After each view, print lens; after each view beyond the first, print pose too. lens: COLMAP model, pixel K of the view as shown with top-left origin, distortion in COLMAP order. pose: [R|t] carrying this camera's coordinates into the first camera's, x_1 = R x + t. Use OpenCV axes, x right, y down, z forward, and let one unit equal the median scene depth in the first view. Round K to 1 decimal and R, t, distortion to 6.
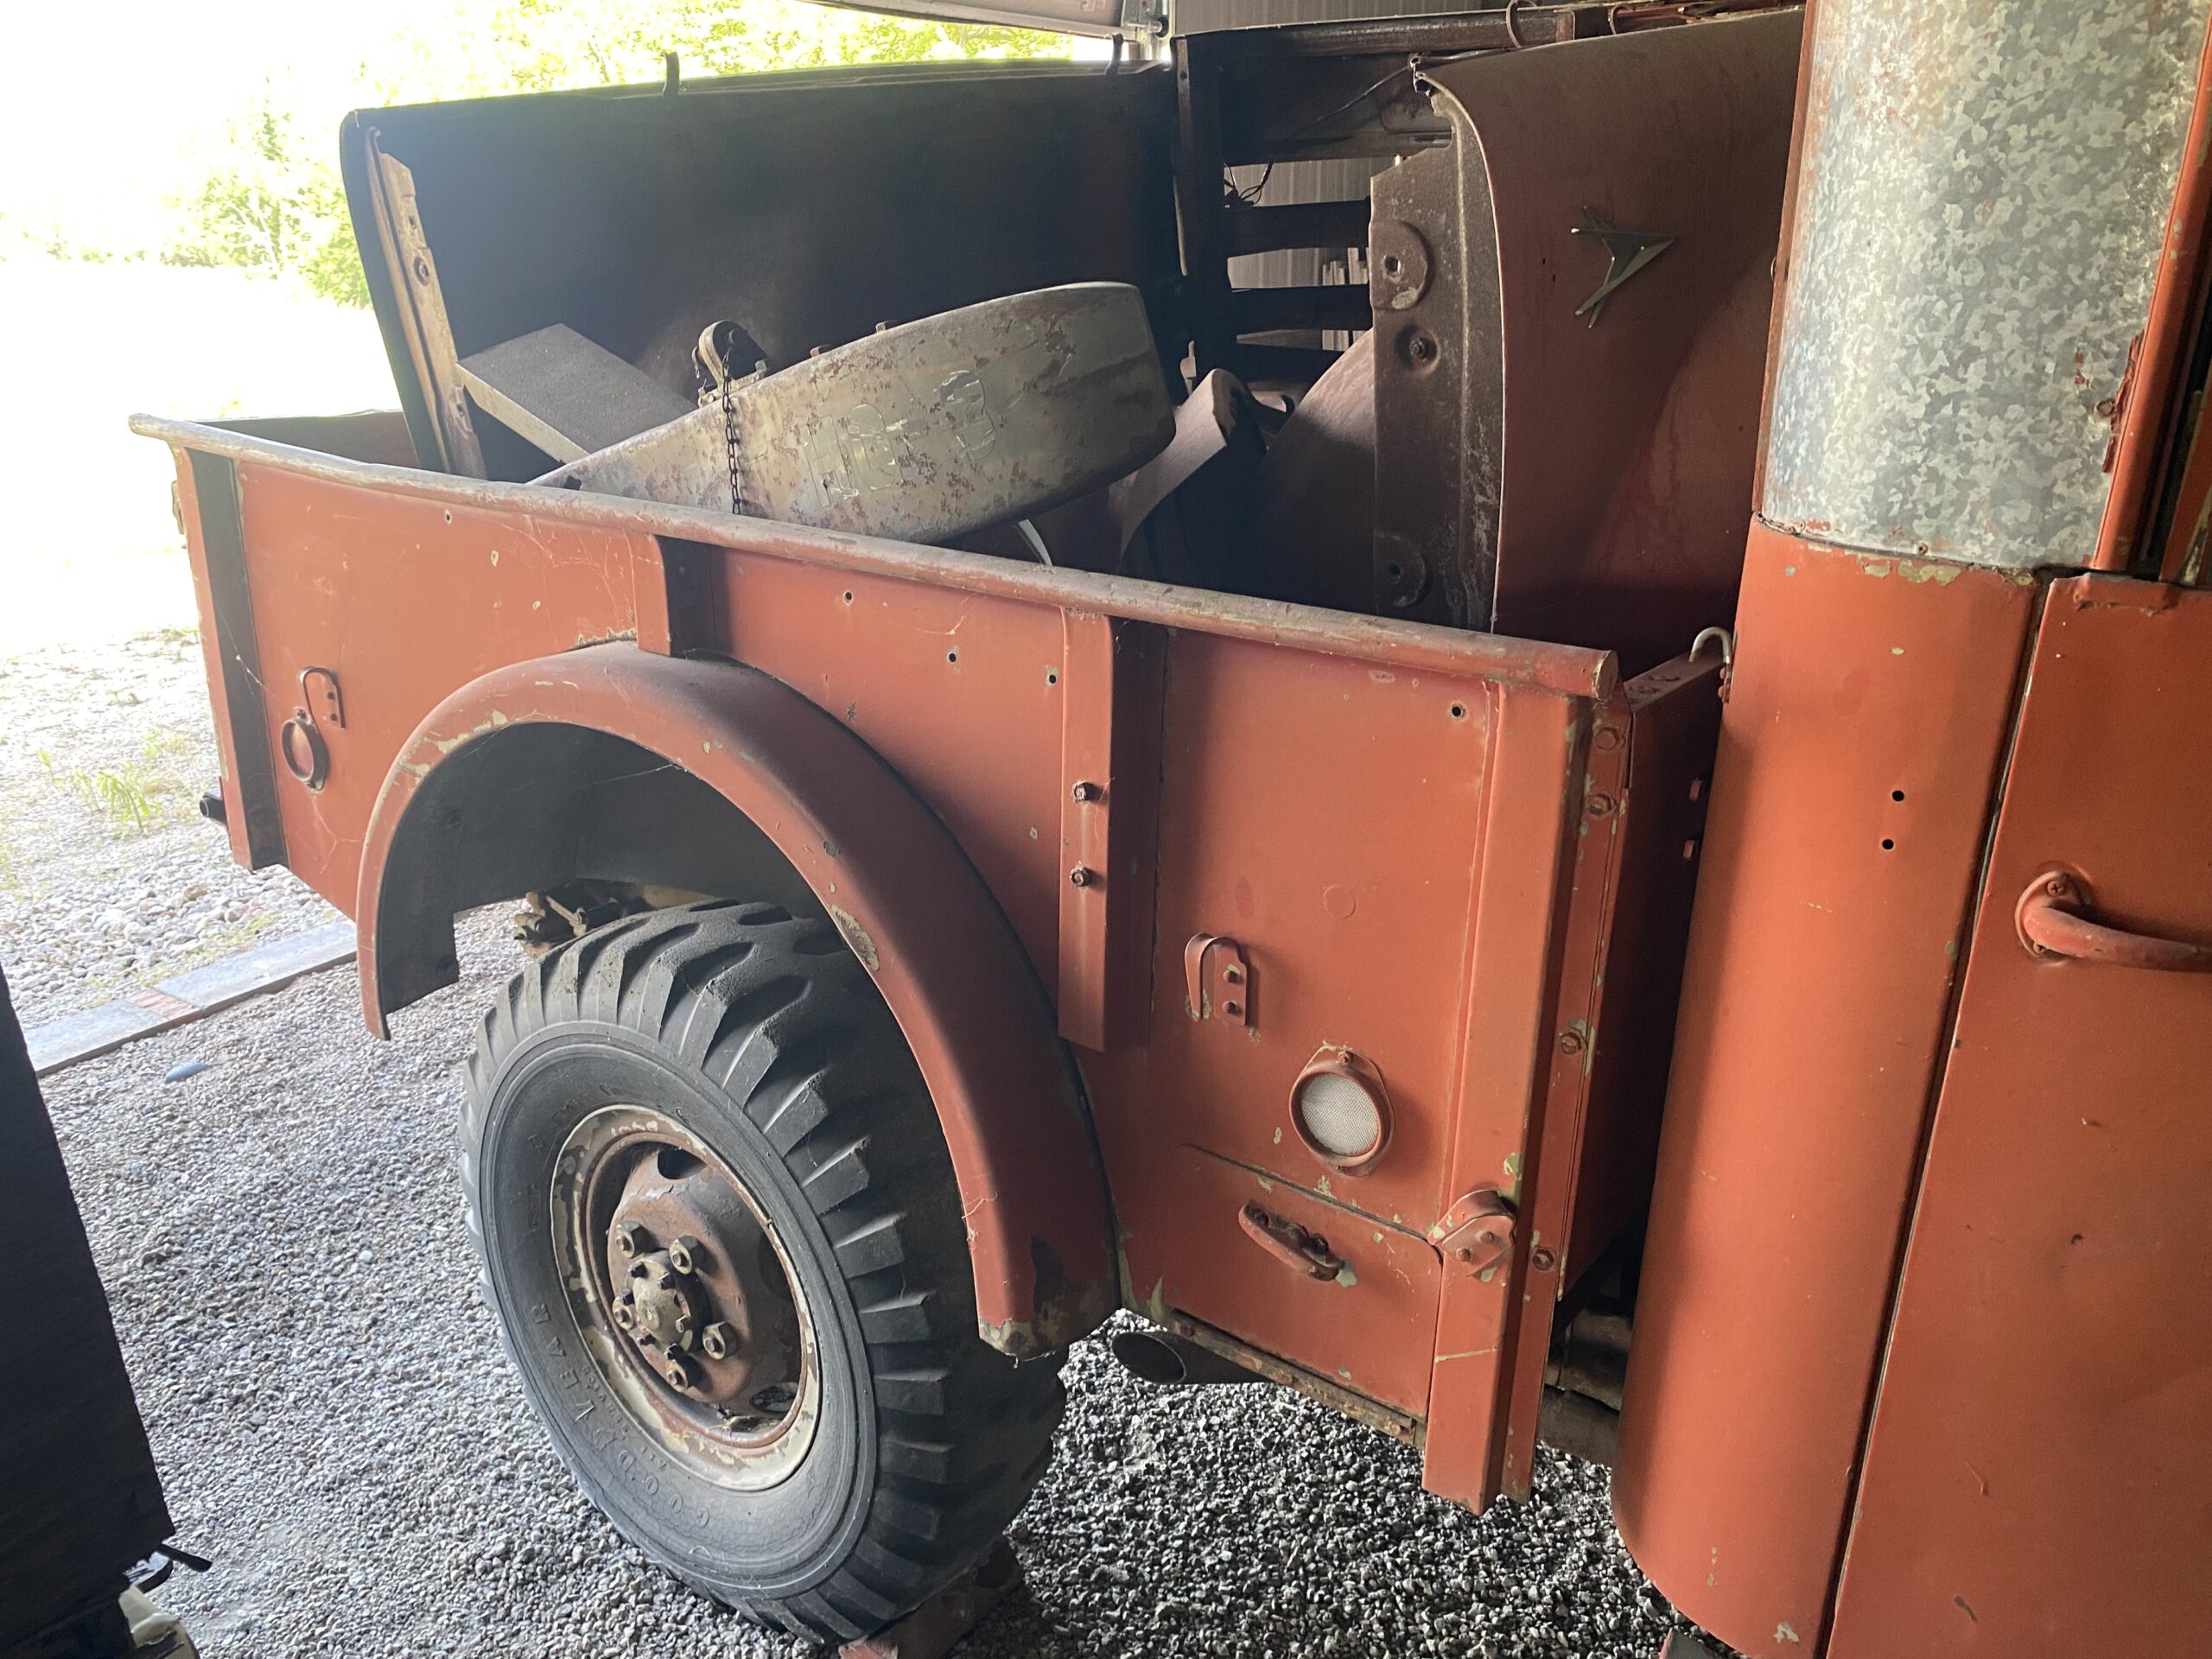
lens RADIAL K [[1676.4, 0, 1100.9], [0, 1676.4, 841.6], [0, 0, 1]] dist [0.014882, -0.008370]
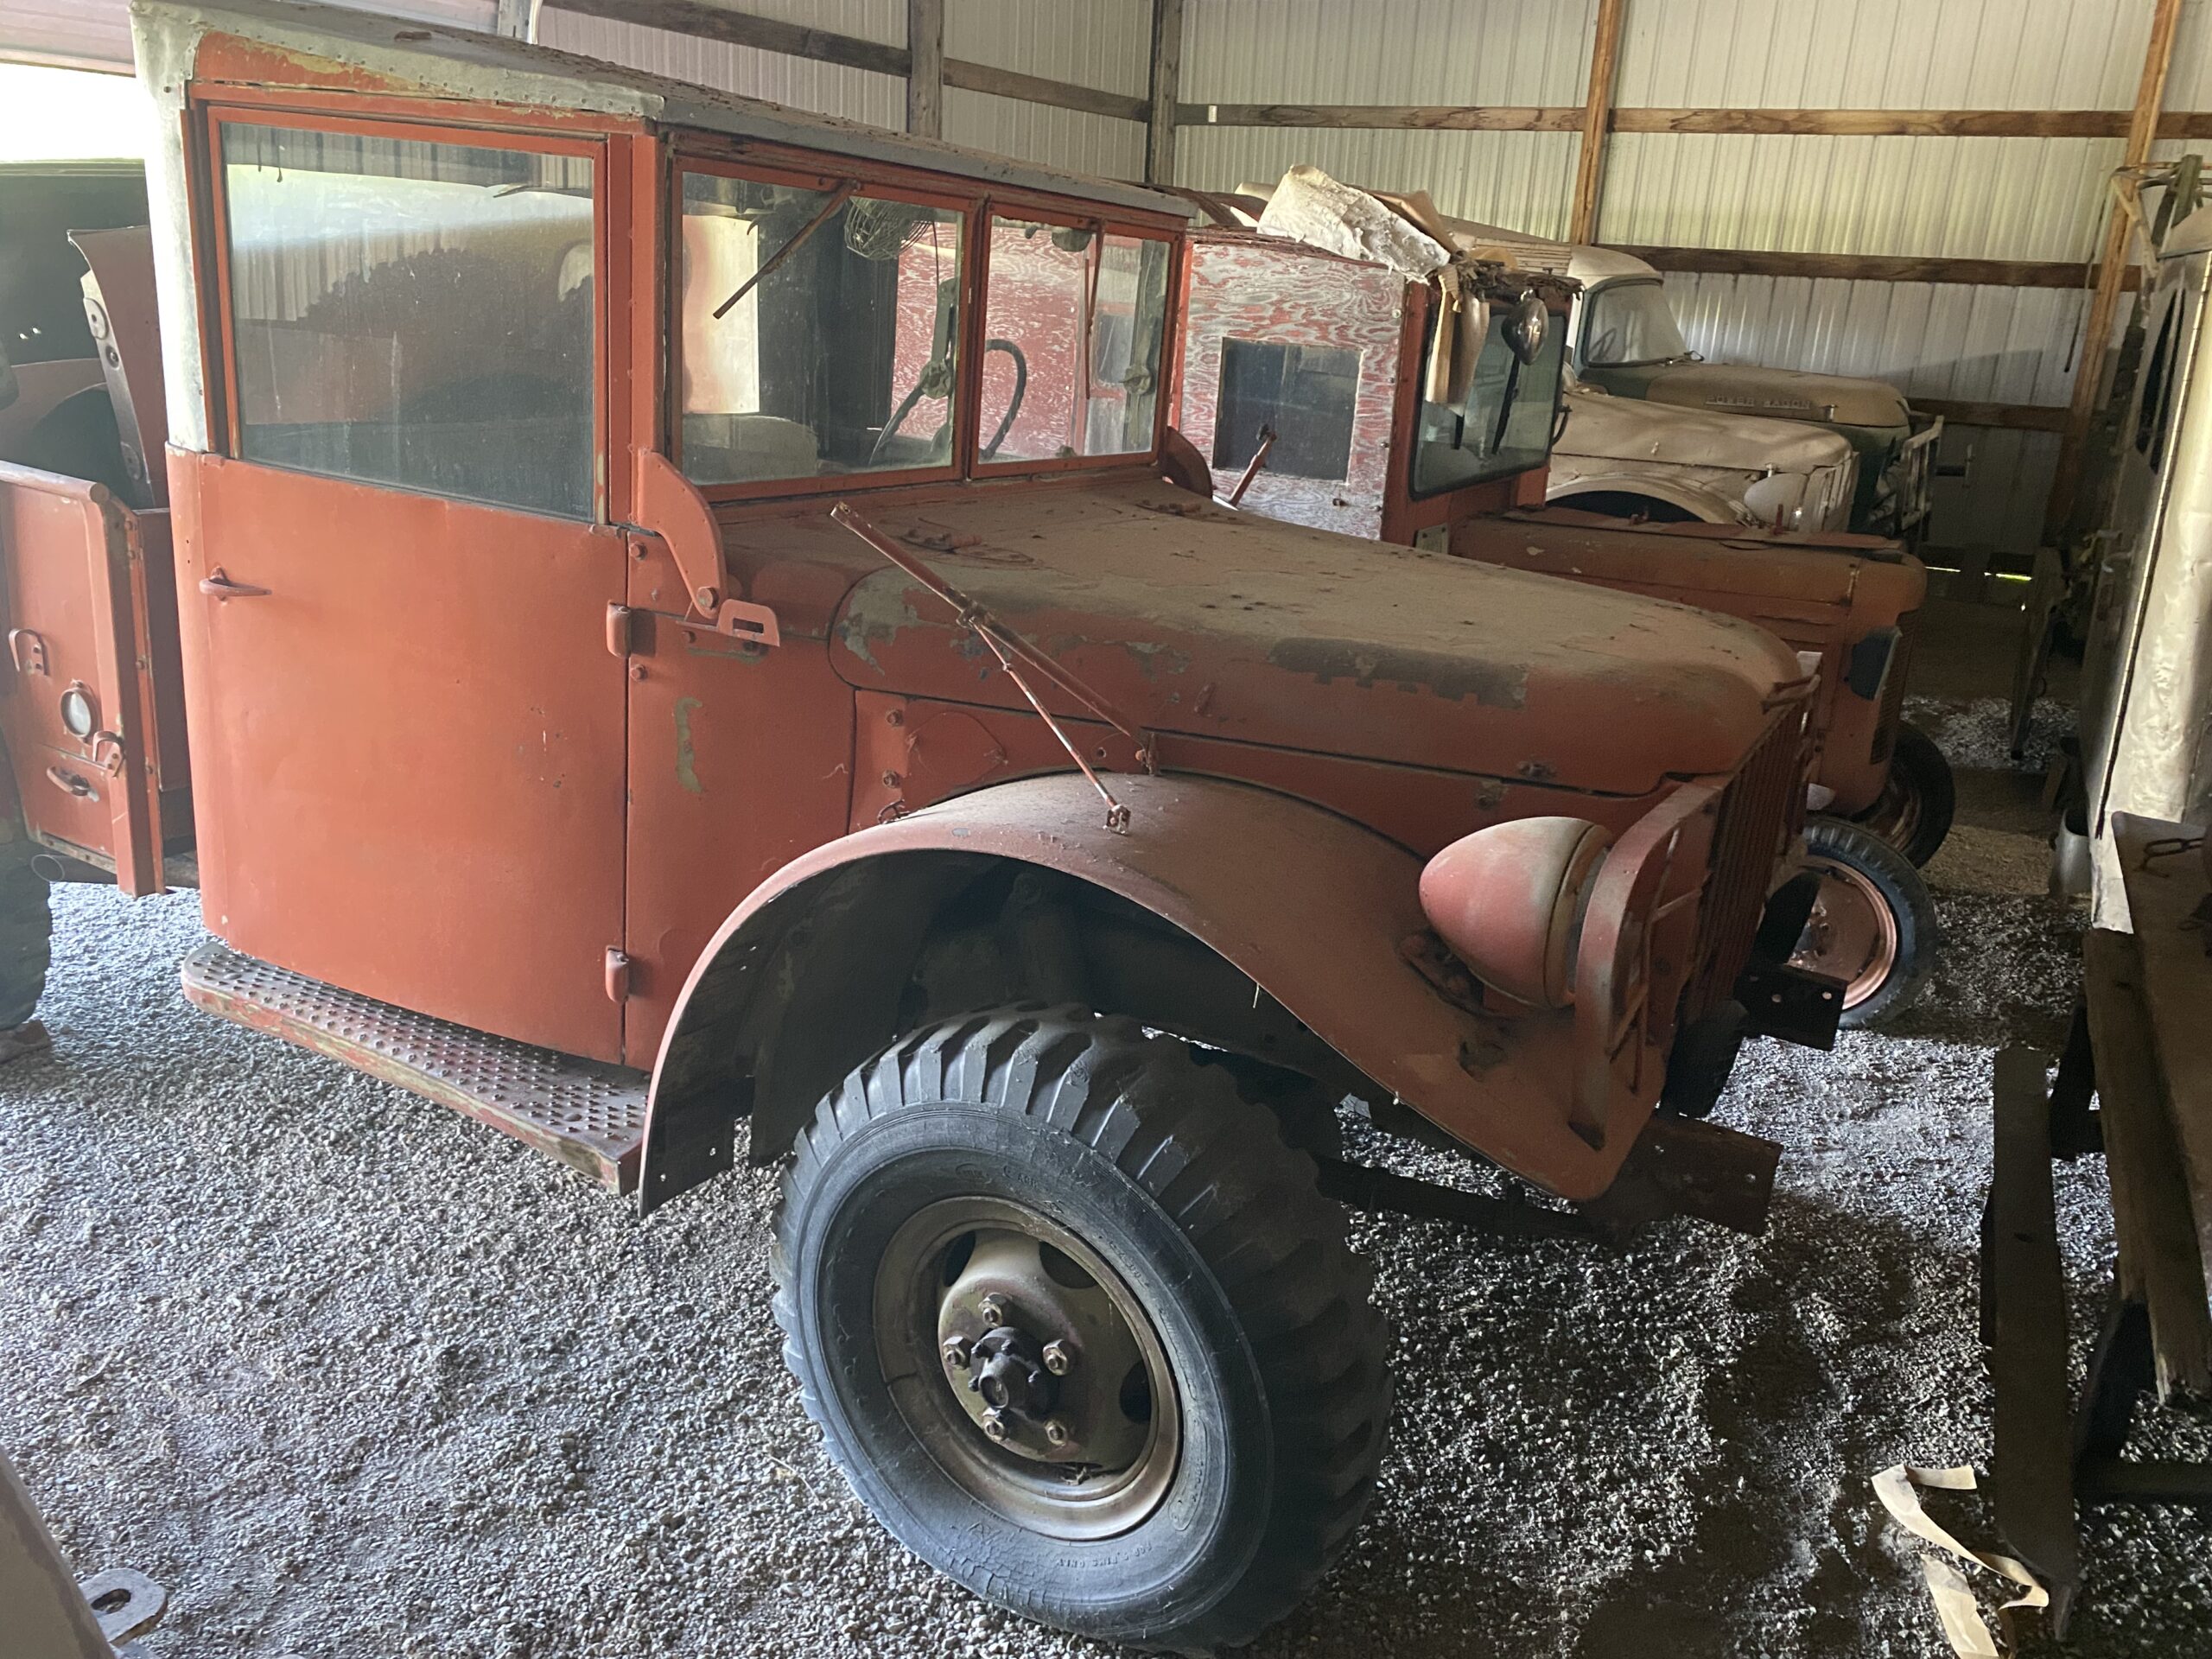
lens RADIAL K [[1676.4, 0, 1100.9], [0, 1676.4, 841.6], [0, 0, 1]] dist [0.014882, -0.008370]
pose [[0.988463, 0.030116, 0.148439, 1.589889], [-0.028278, 0.999495, -0.014479, 0.457092], [-0.148800, 0.010114, 0.988816, -1.866573]]
